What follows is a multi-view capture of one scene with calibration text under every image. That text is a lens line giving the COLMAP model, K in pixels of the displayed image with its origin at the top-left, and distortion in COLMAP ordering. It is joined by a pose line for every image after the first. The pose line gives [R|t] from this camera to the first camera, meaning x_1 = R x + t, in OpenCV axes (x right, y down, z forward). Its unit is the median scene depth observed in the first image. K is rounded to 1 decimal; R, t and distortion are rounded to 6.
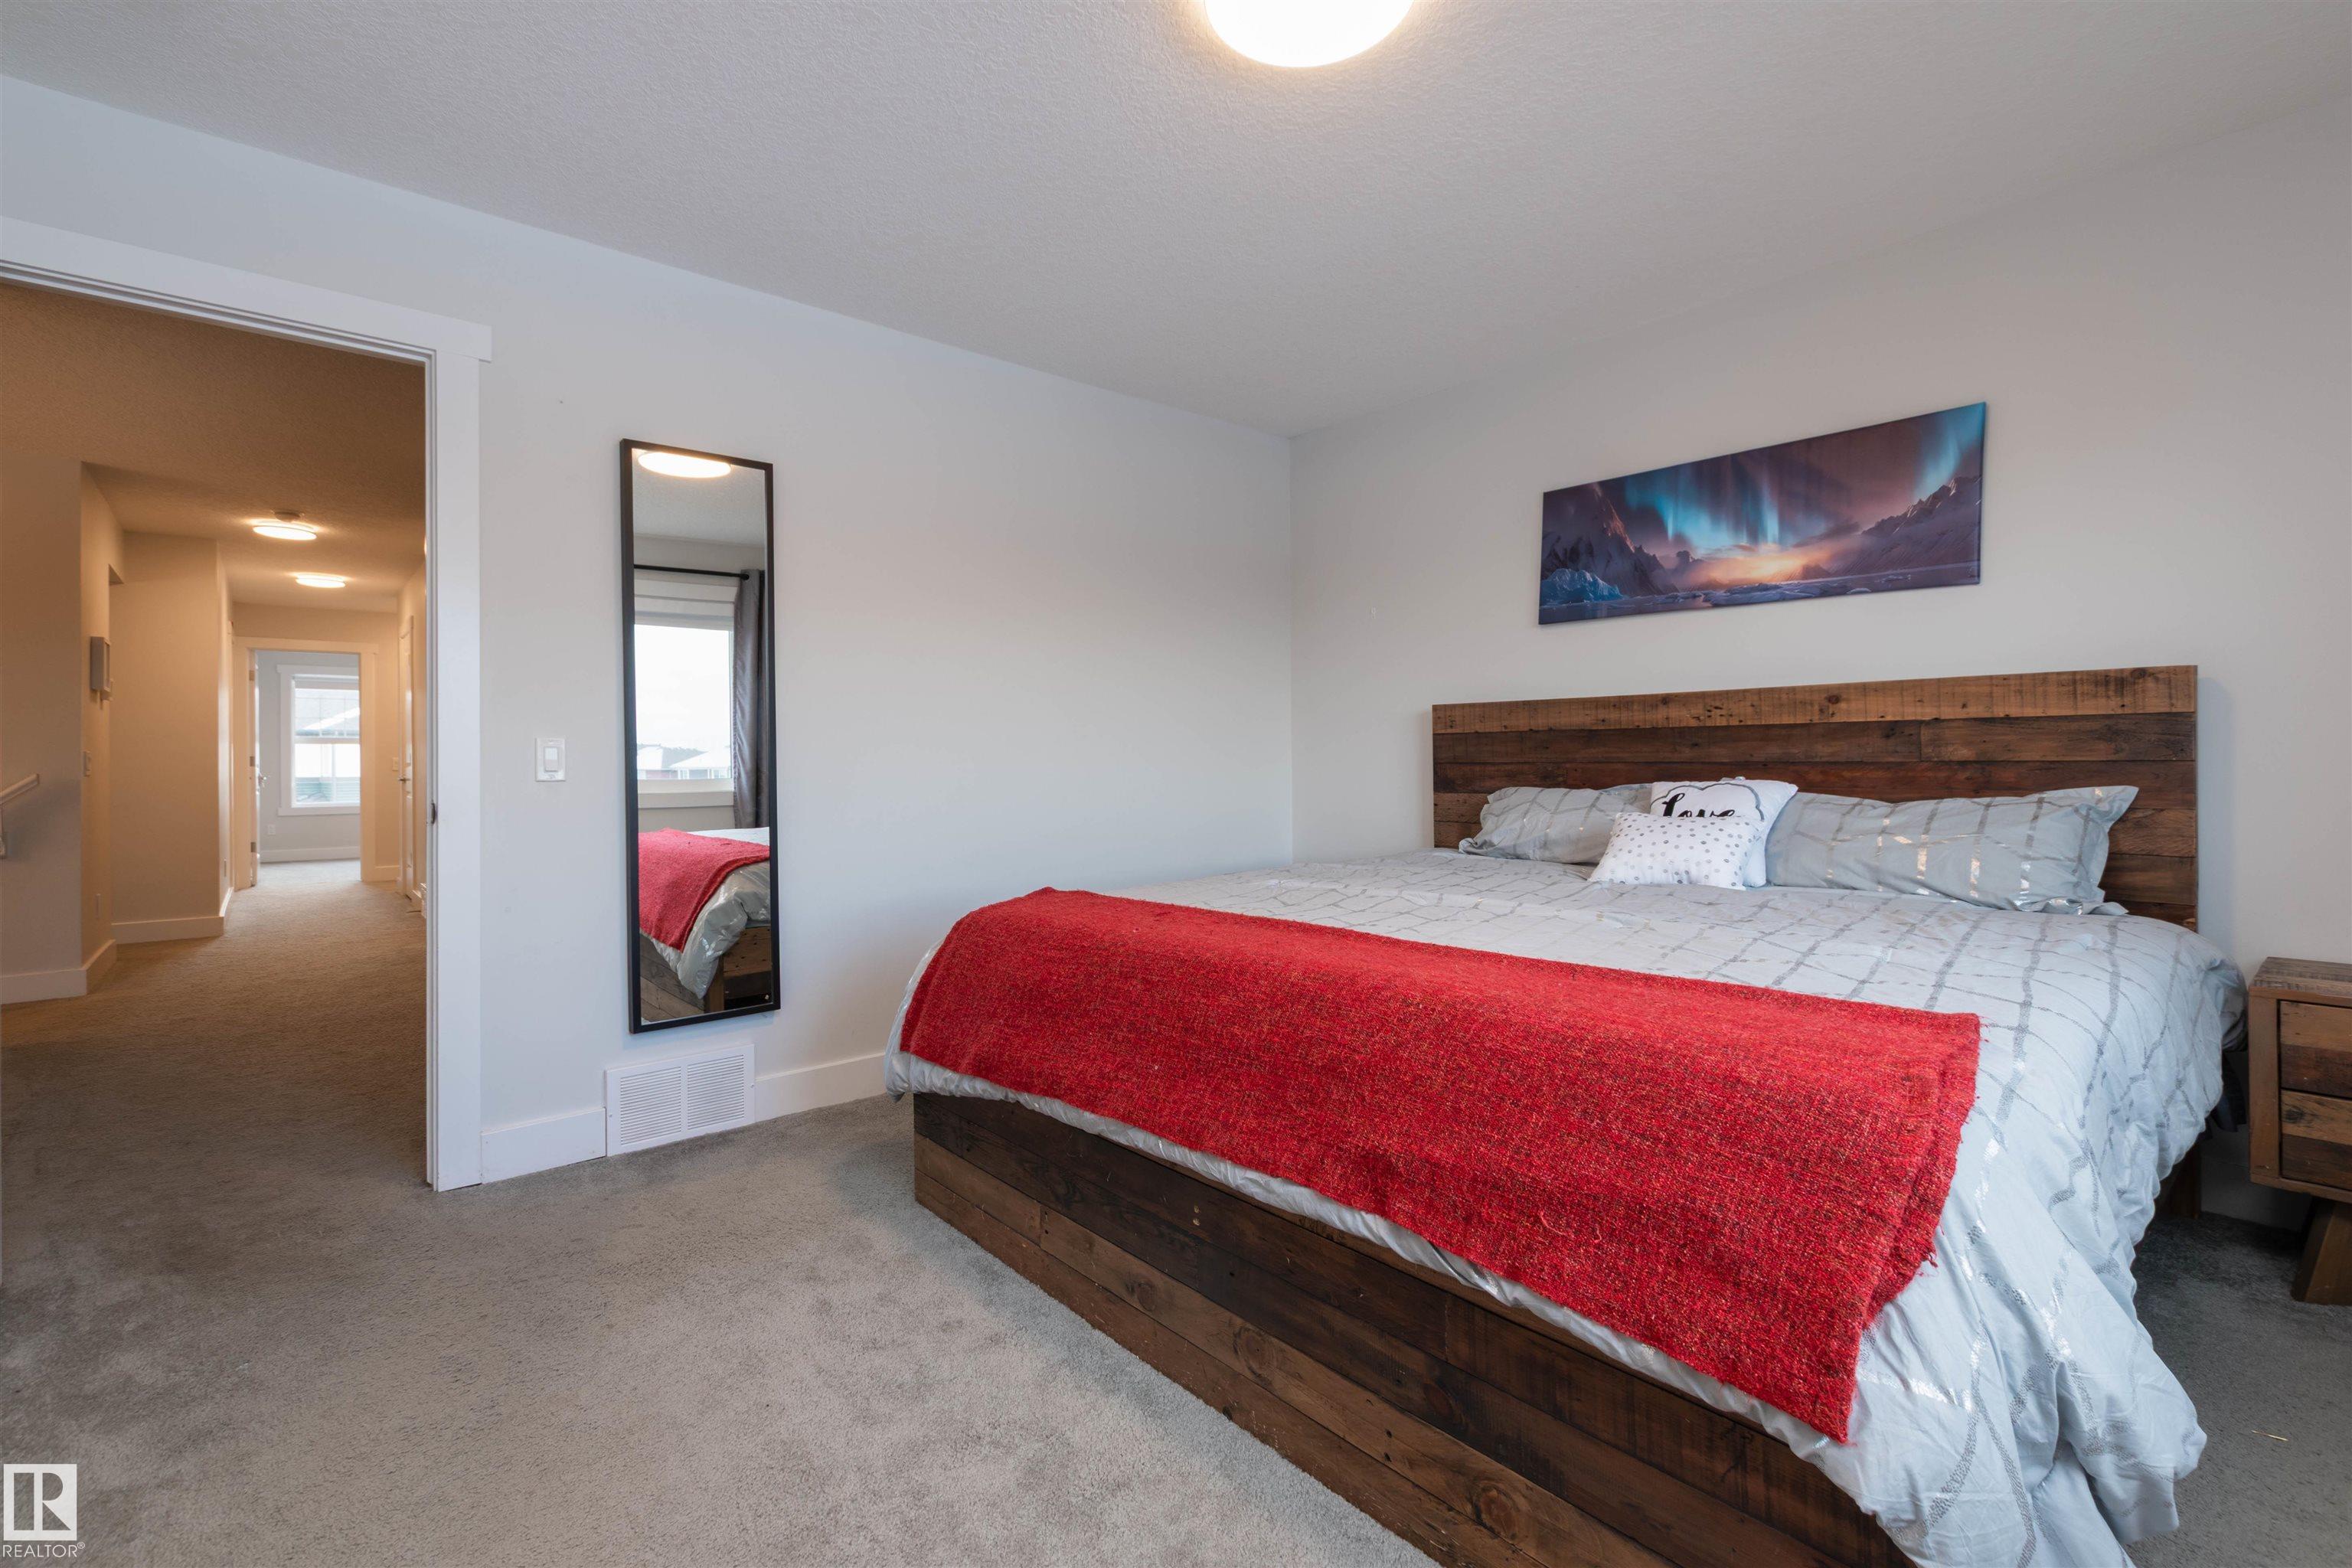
lens RADIAL K [[1037.8, 0, 1186.3], [0, 1037.8, 782.6], [0, 0, 1]] dist [0.004670, 0.000284]
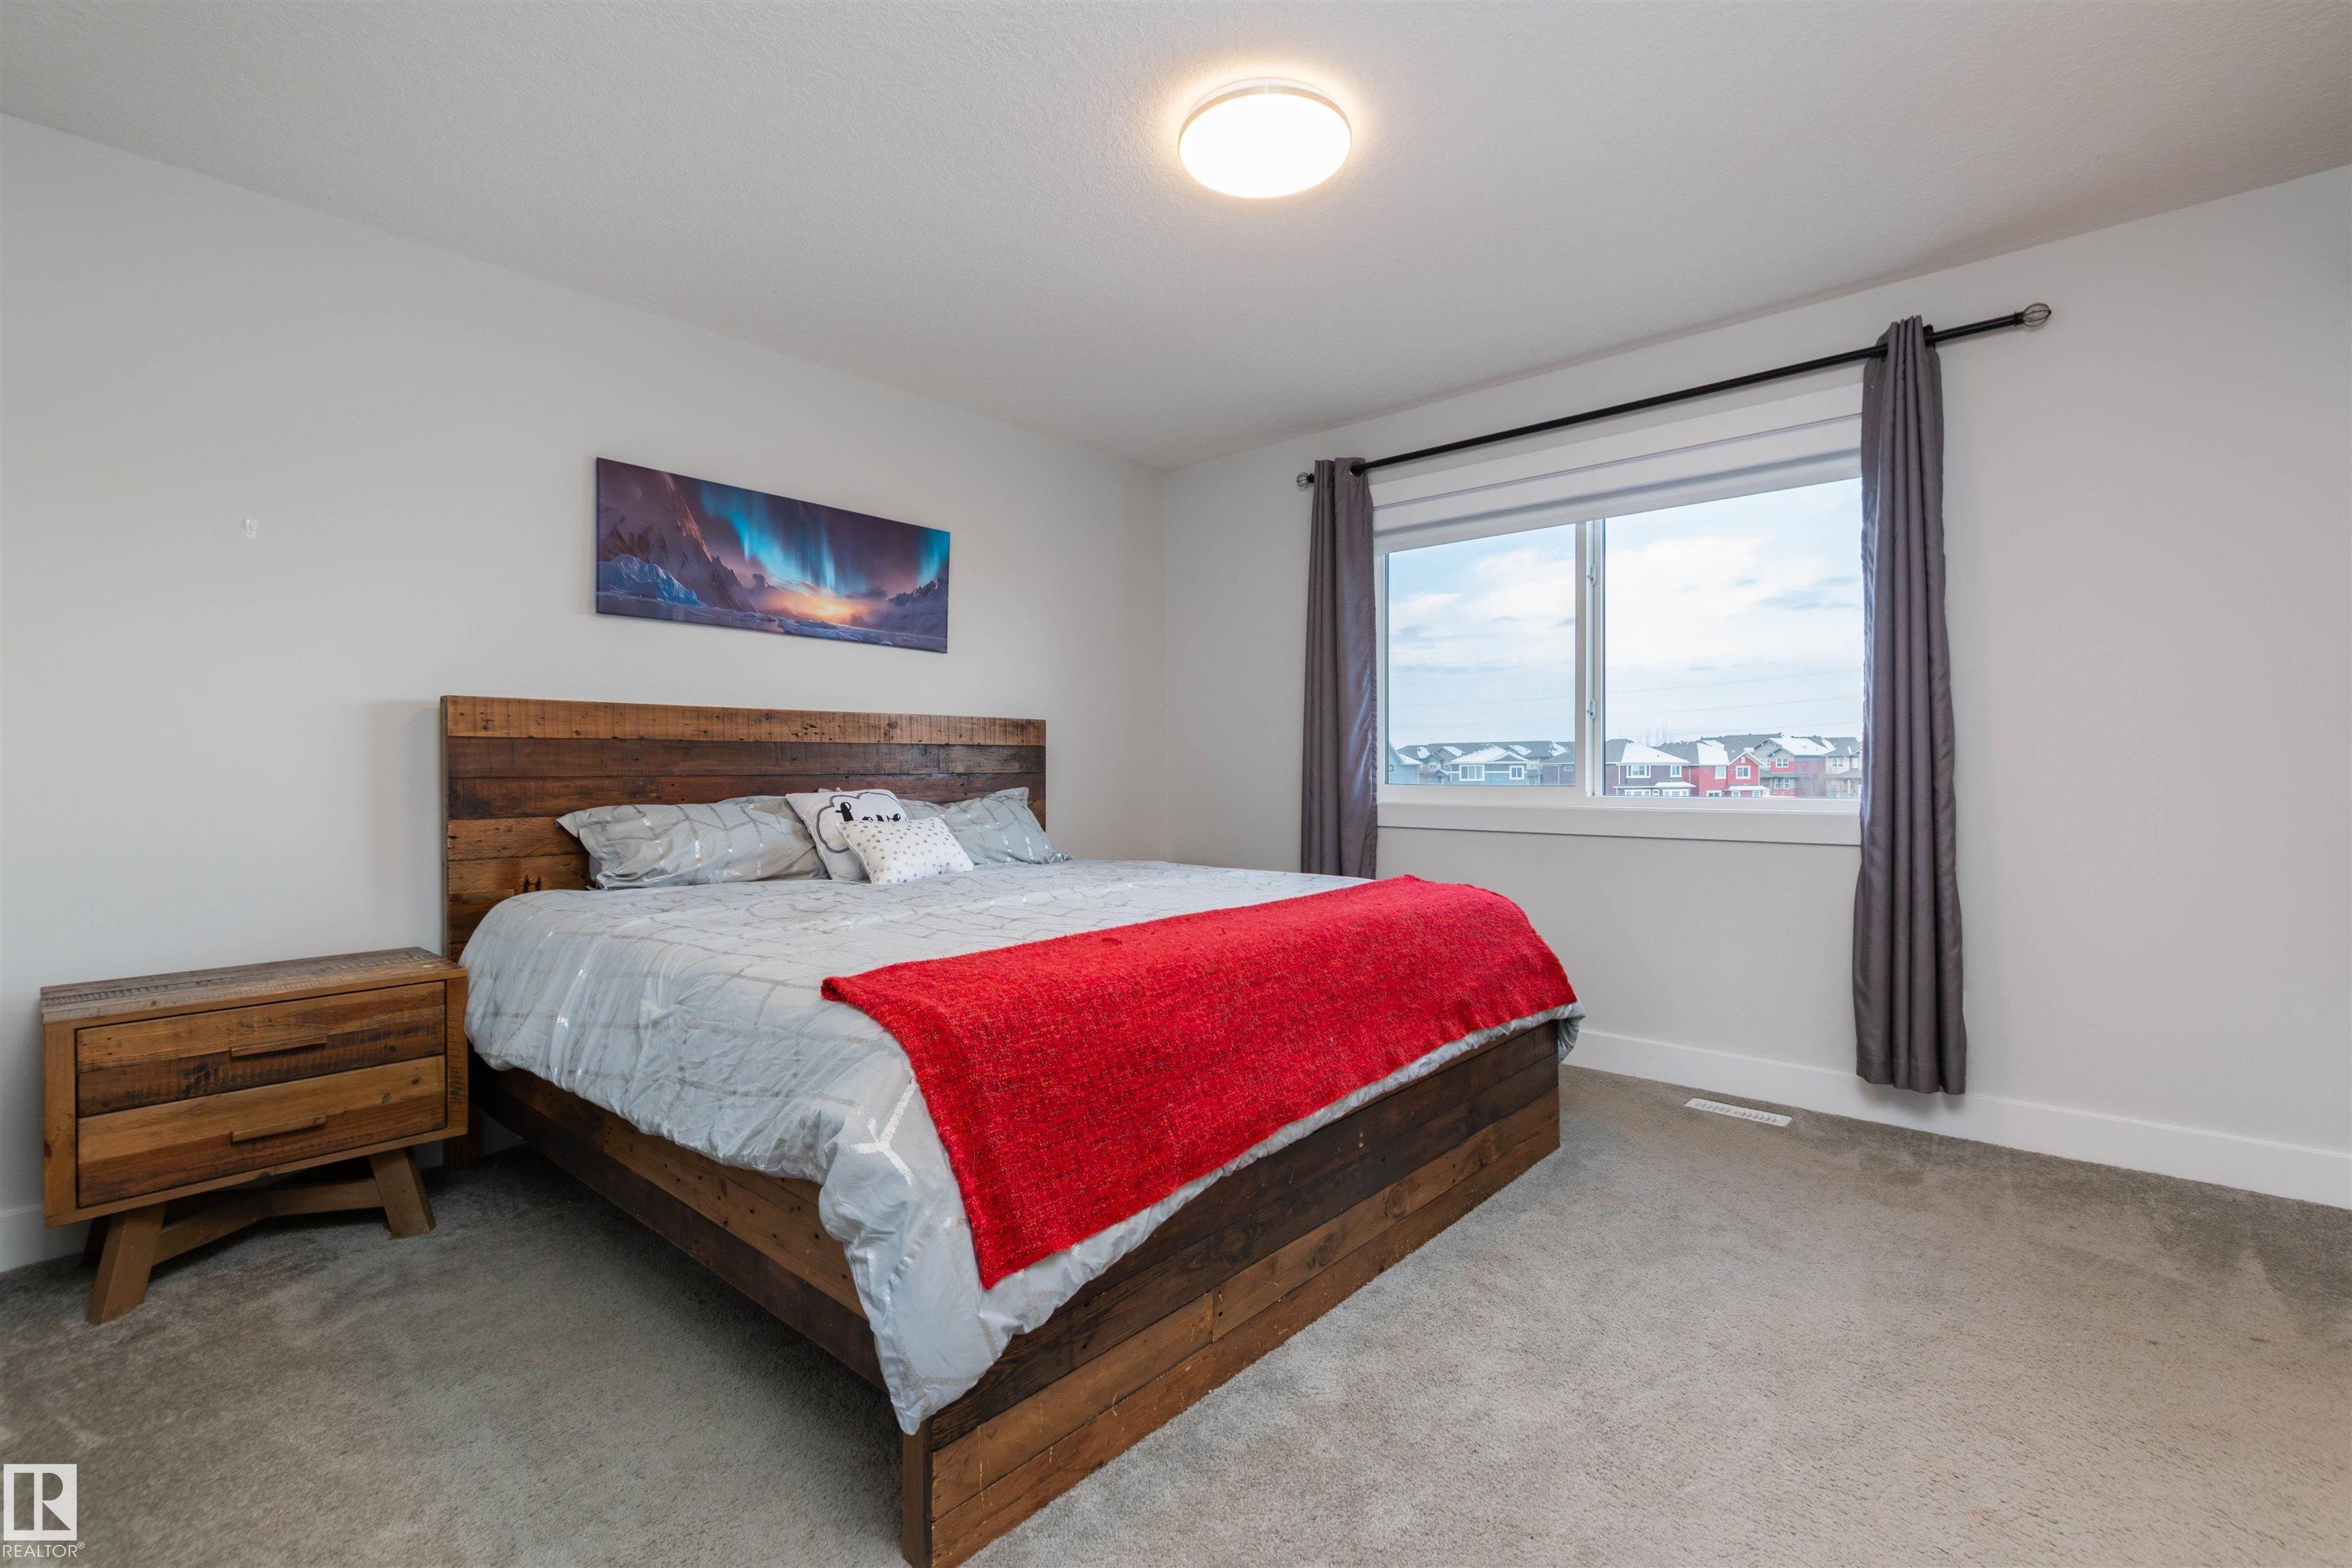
lens RADIAL K [[1037.8, 0, 1186.3], [0, 1037.8, 782.6], [0, 0, 1]] dist [0.004670, 0.000284]
pose [[-0.123690, -0.007764, 0.992291, -0.644030], [0.026269, 0.999593, 0.011096, -0.013028], [-0.991973, 0.027439, -0.123435, 0.733702]]
